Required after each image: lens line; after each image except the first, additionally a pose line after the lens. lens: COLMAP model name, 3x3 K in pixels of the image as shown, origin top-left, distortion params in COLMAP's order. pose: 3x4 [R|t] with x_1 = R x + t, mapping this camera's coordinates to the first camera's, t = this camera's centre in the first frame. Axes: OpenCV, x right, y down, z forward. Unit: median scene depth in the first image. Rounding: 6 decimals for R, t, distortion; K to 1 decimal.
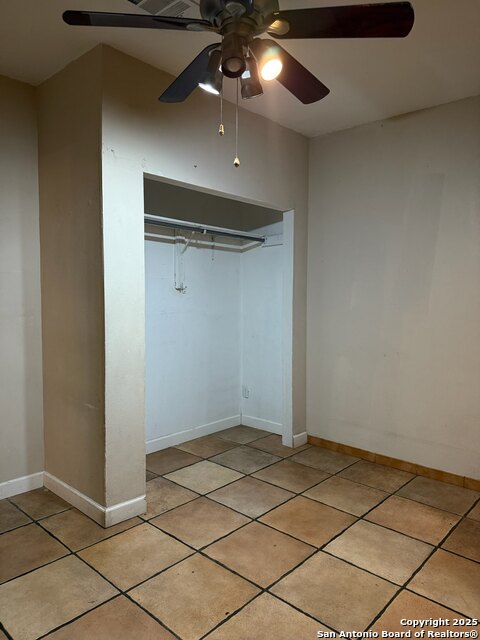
lens RADIAL K [[451.6, 0, 240.5], [0, 451.6, 318.2], [0, 0, 1]] dist [0.067626, -0.080701]
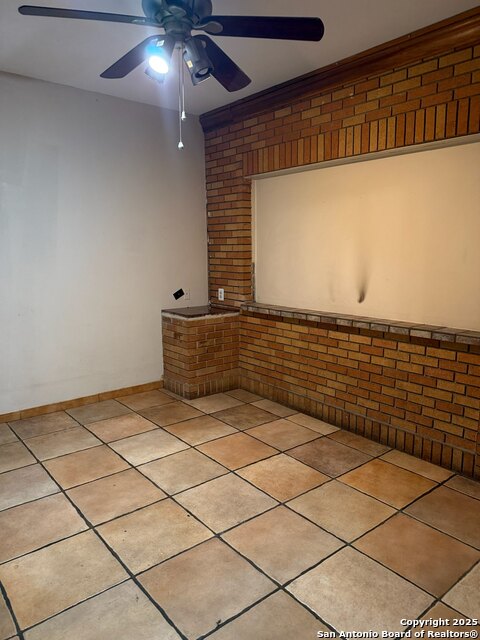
lens RADIAL K [[451.6, 0, 240.2], [0, 451.6, 321.0], [0, 0, 1]] dist [0.067626, -0.080701]
pose [[0.137013, -0.163698, 0.976949, -0.795259], [0.057679, 0.985896, 0.157108, -0.046562], [-0.988888, 0.034824, 0.144523, 0.462687]]
